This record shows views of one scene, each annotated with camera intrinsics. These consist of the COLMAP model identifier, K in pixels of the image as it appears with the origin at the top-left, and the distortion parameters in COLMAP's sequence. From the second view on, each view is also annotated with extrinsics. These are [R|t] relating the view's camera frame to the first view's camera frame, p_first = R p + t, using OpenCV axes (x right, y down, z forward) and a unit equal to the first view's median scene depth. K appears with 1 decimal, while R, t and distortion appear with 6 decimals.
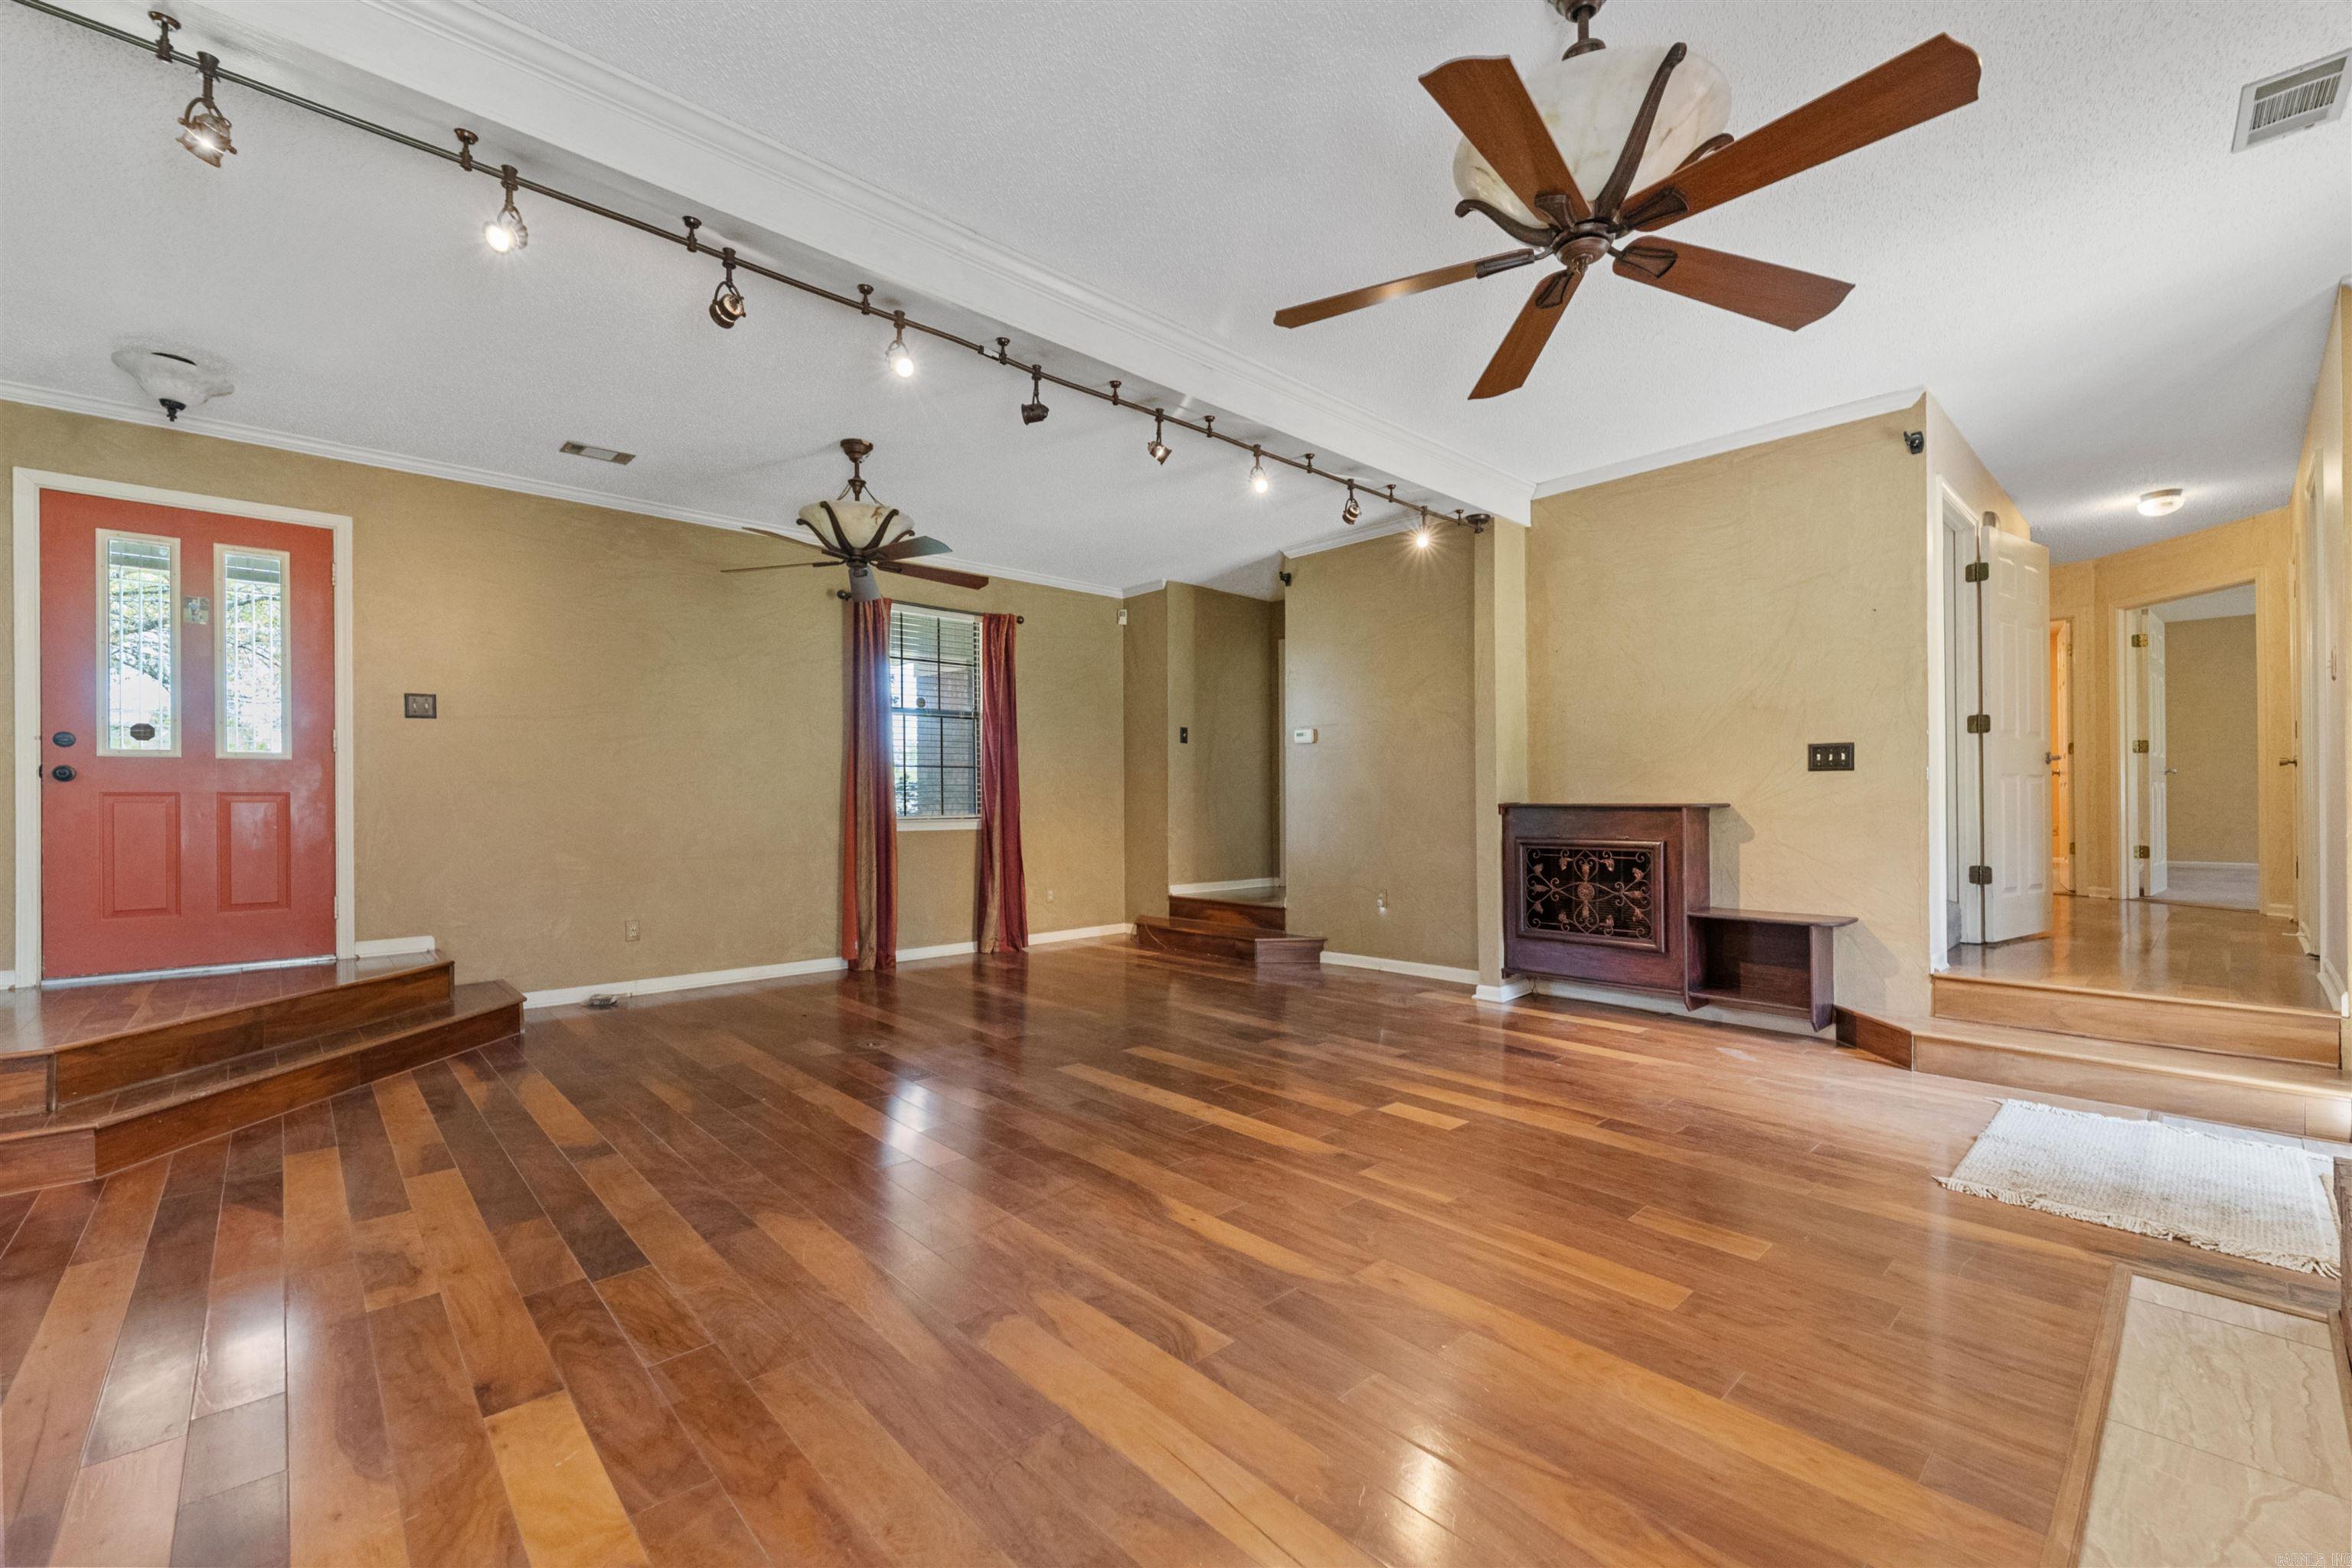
lens RADIAL K [[973.1, 0, 1162.5], [0, 973.1, 809.1], [0, 0, 1]] dist [0.007835, 0.000428]
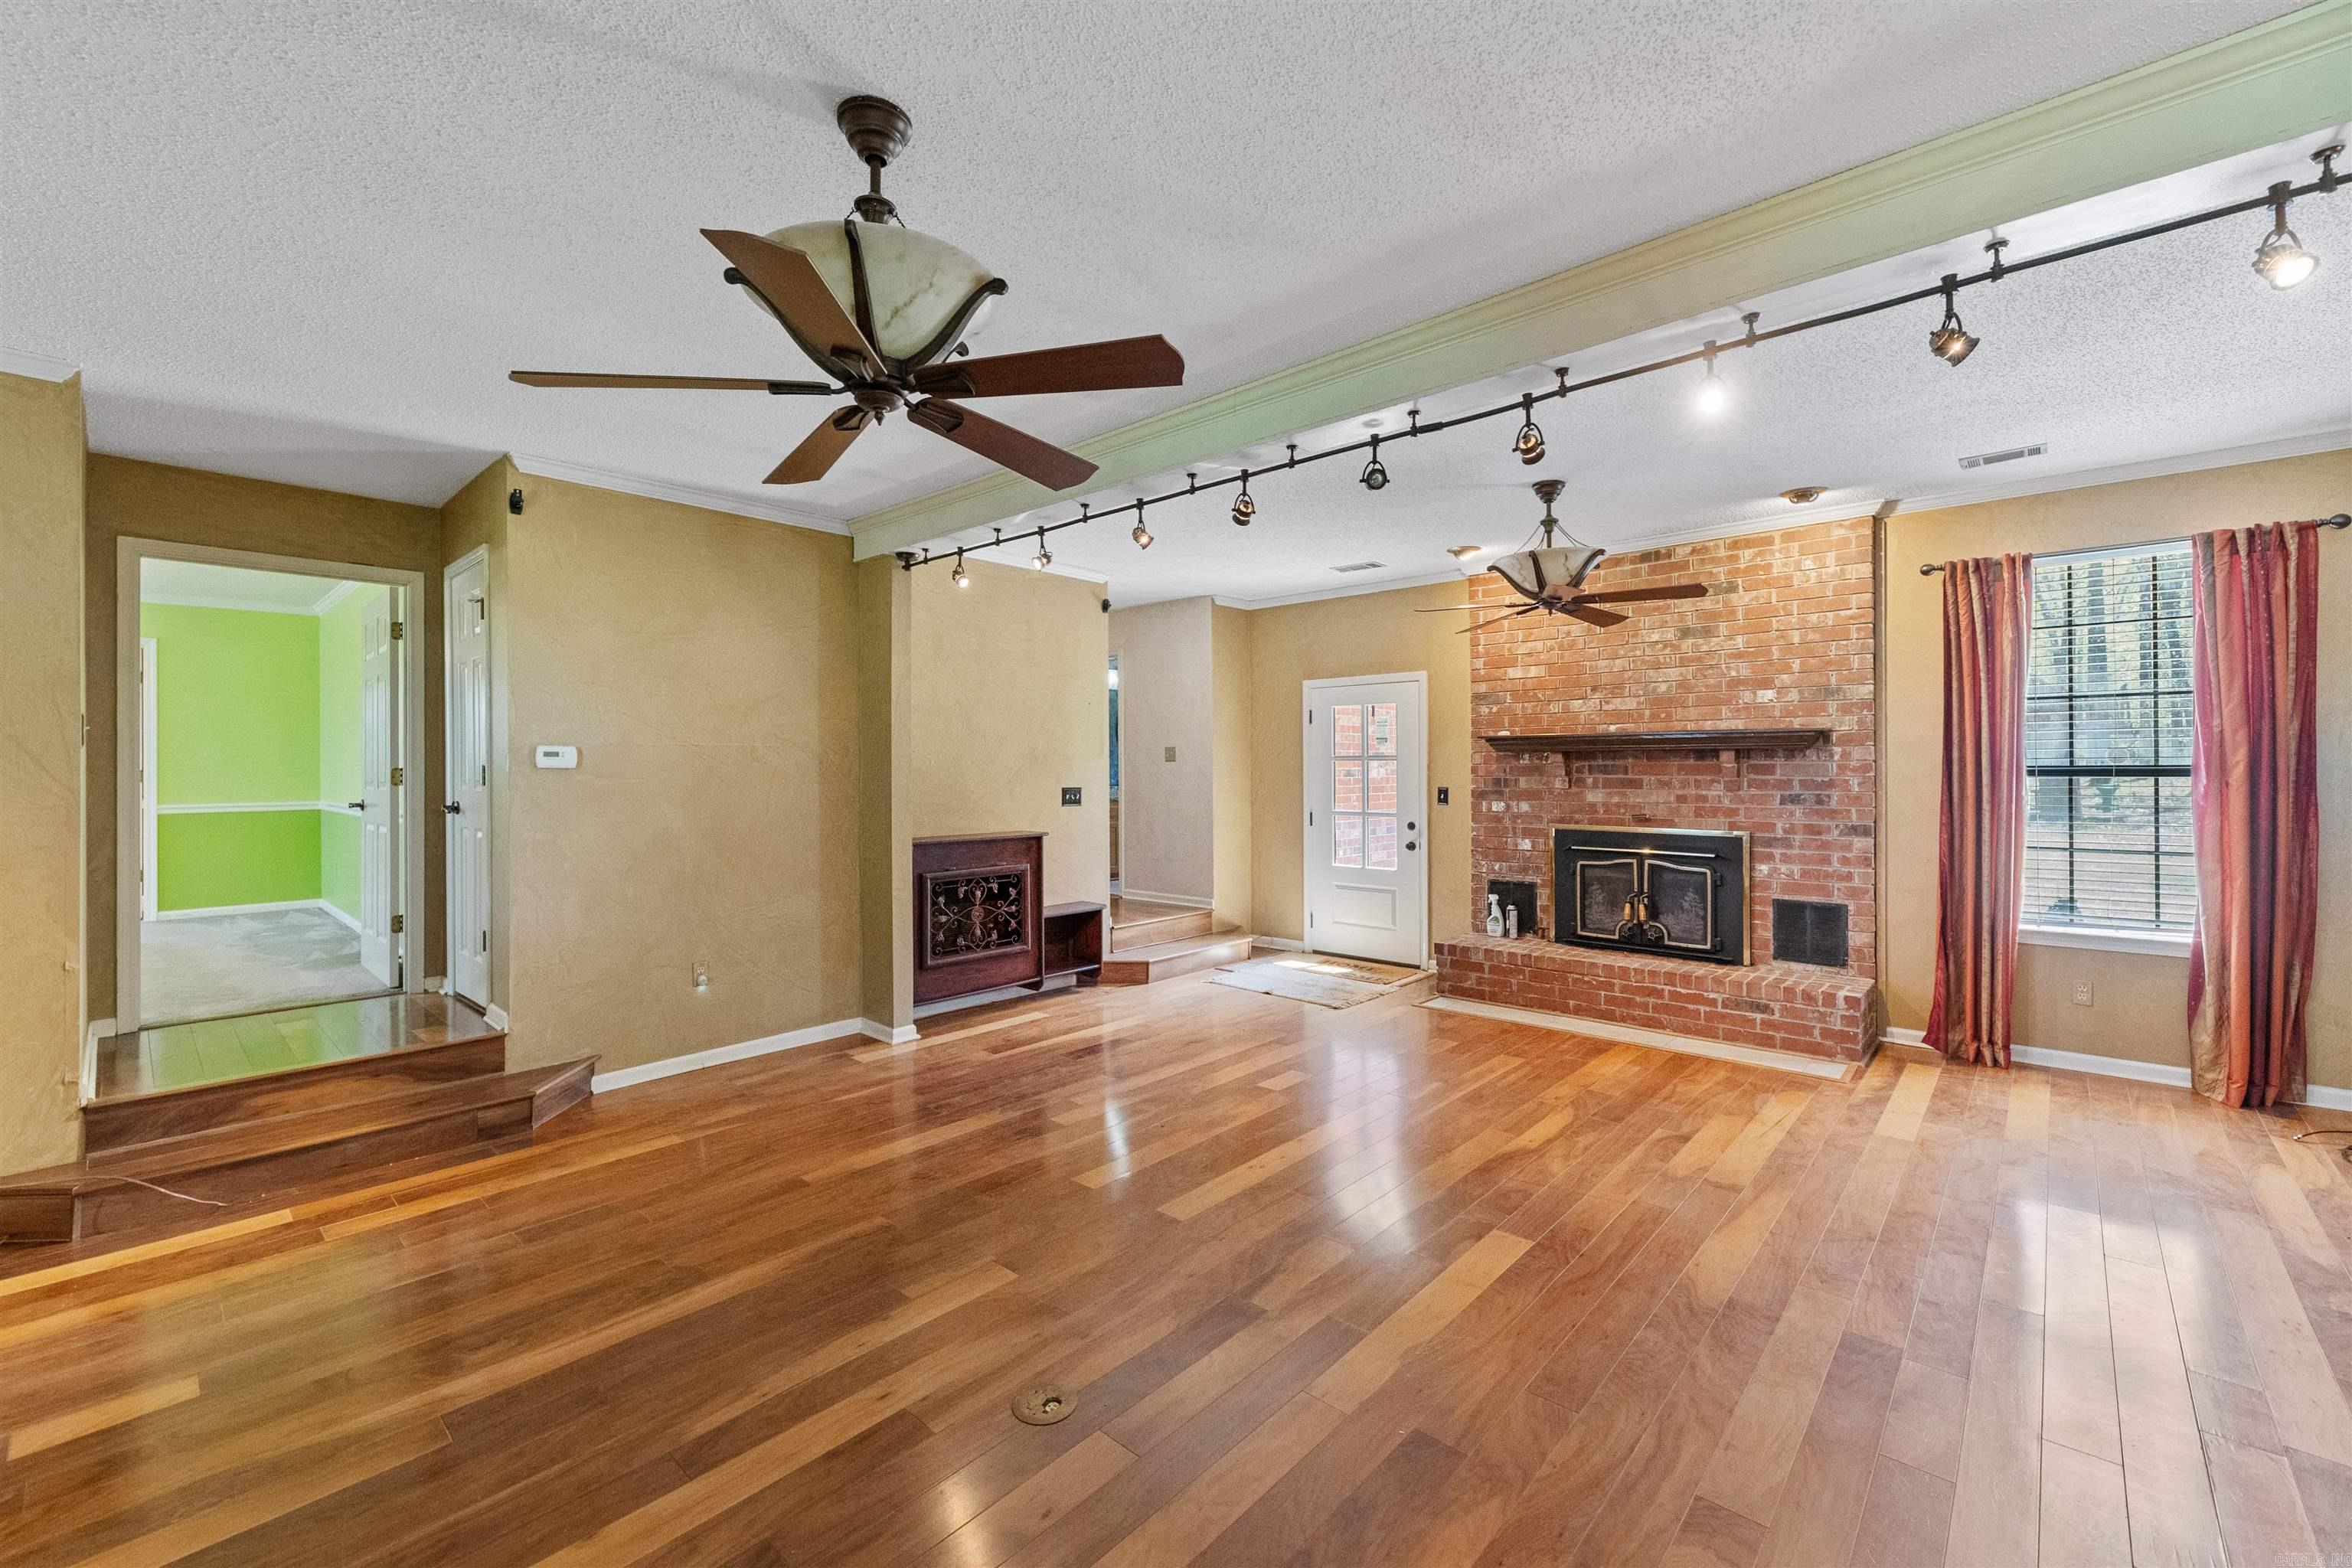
lens RADIAL K [[973.1, 0, 1185.5], [0, 973.1, 774.2], [0, 0, 1]] dist [0.007835, 0.000428]
pose [[-0.107269, -0.002311, 0.994227, -0.910866], [0.012866, 0.999910, 0.003712, -0.100870], [-0.994147, 0.013190, -0.107229, 1.092132]]
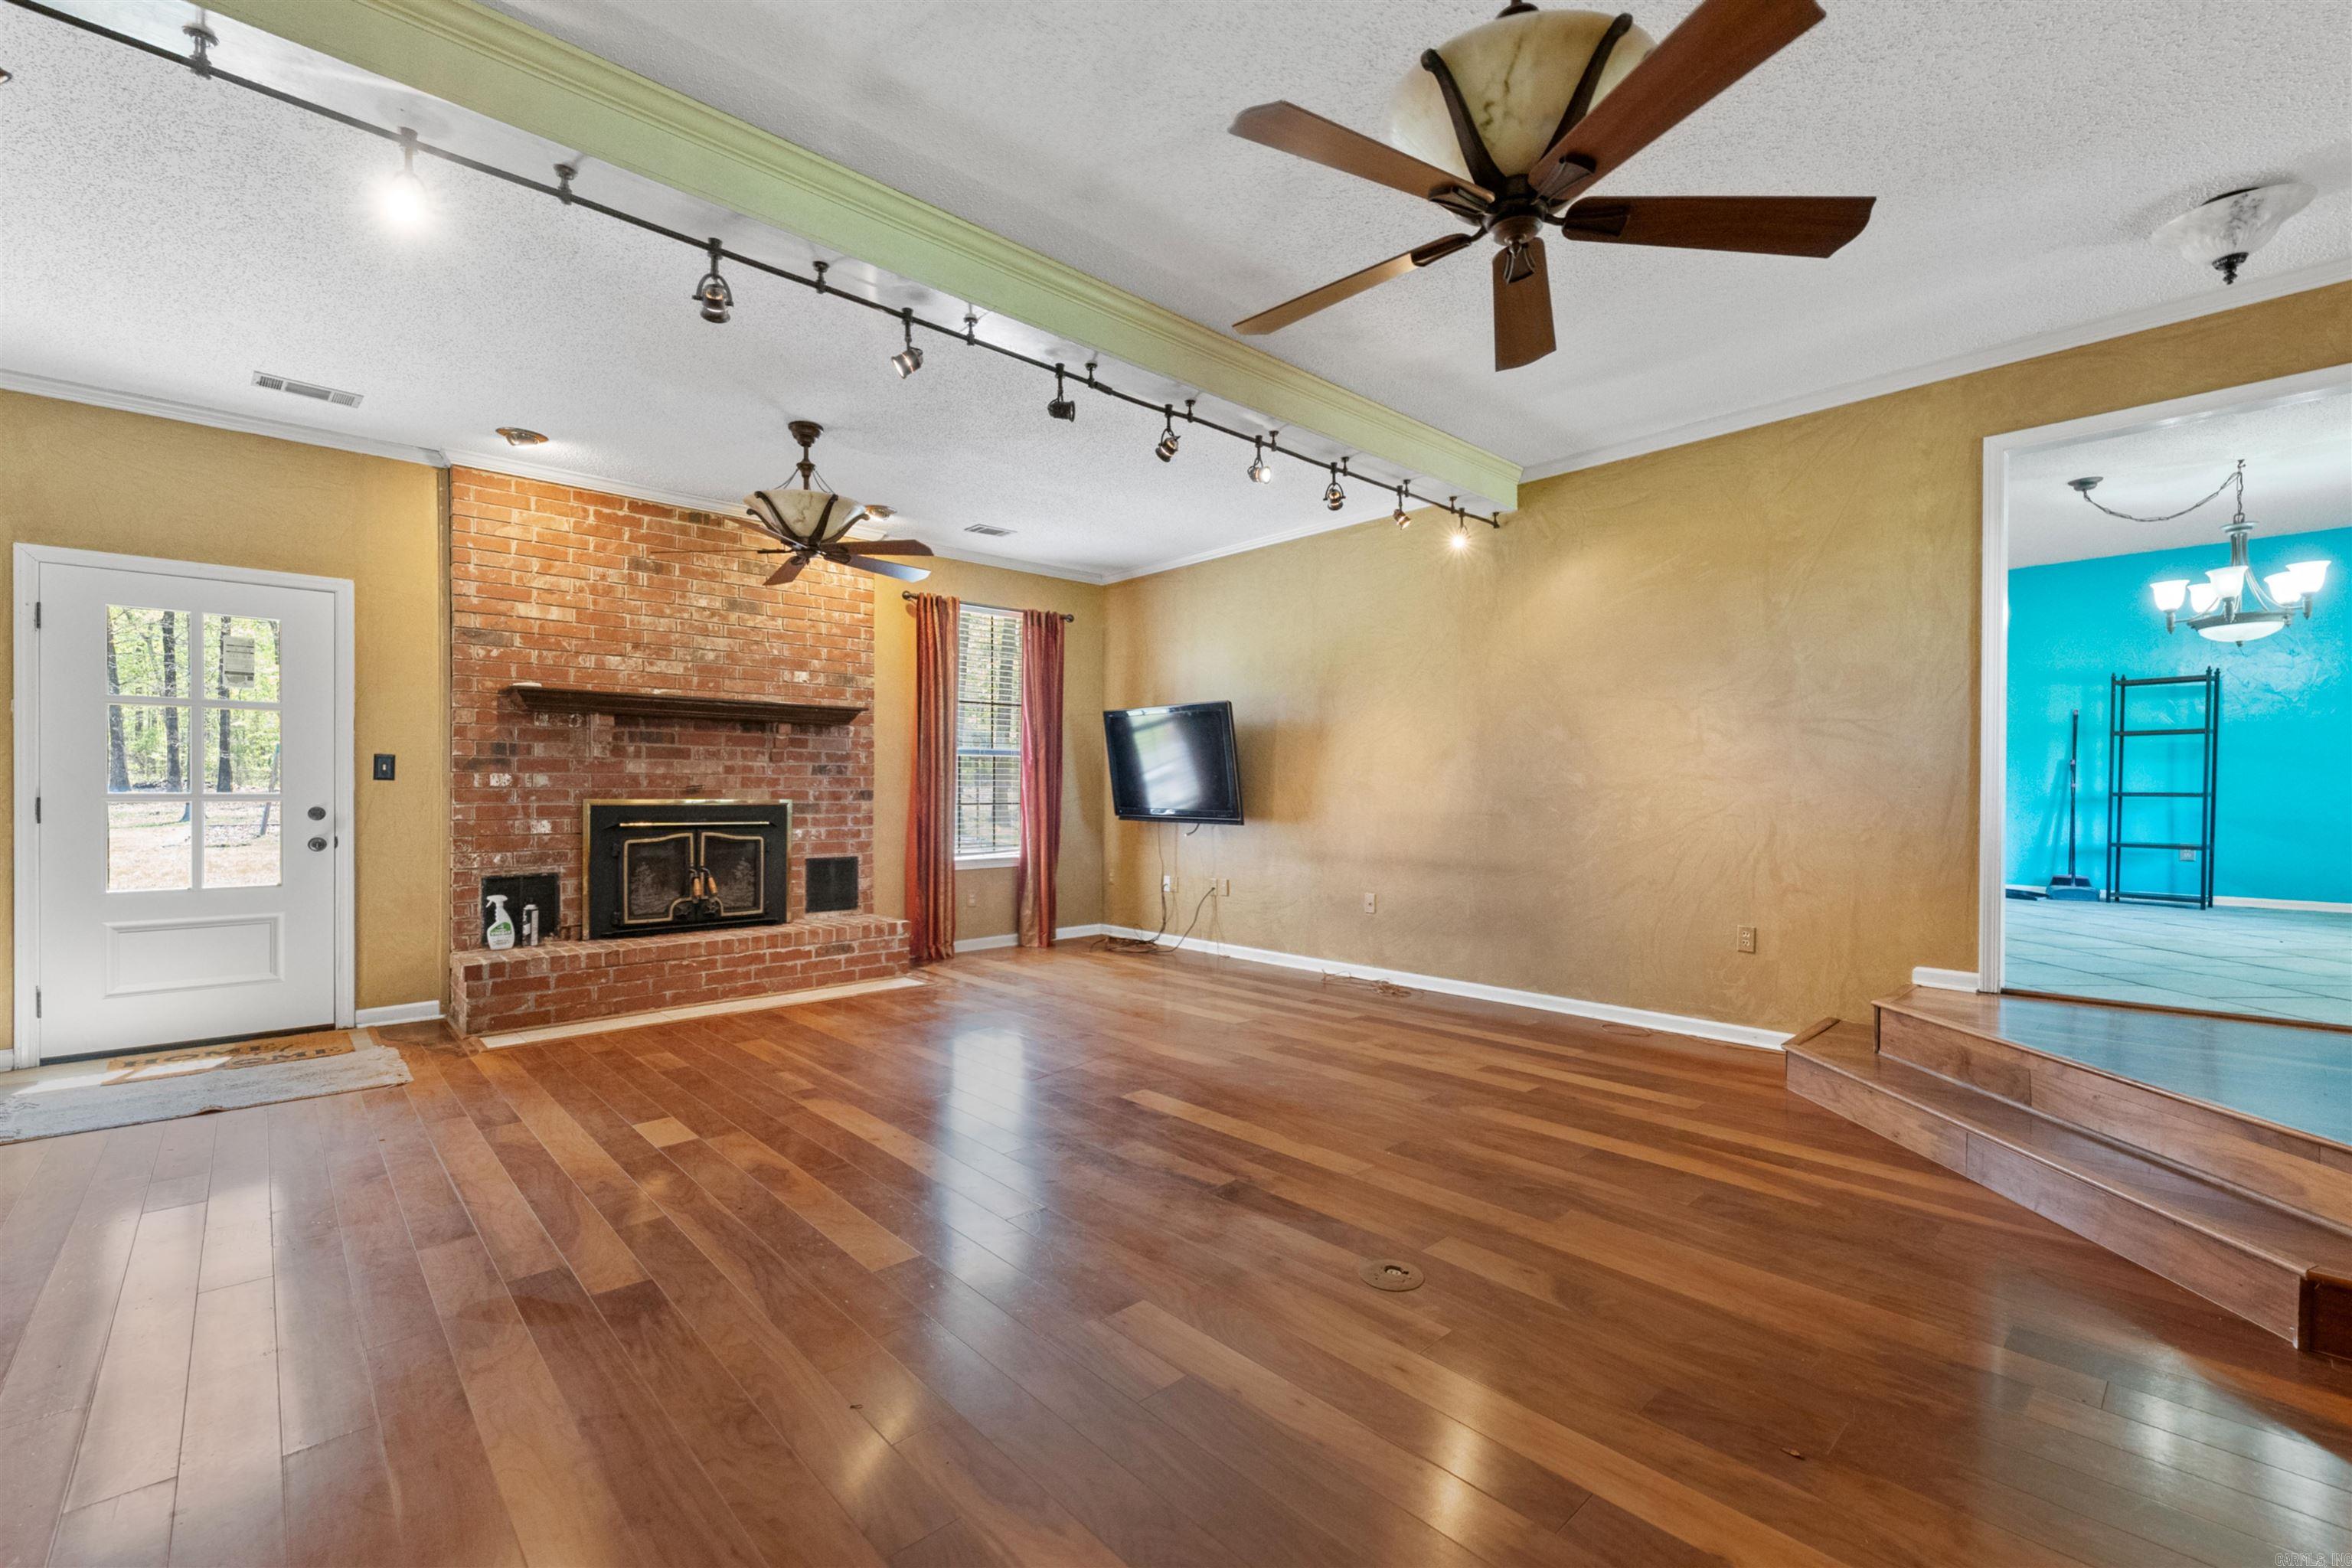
lens RADIAL K [[973.1, 0, 1199.8], [0, 973.1, 801.8], [0, 0, 1]] dist [0.007835, 0.000428]
pose [[-0.999555, 0.007026, -0.028988, -0.204019], [0.006519, 0.999825, 0.017543, -0.021656], [0.029107, 0.017346, -0.999426, 1.684601]]
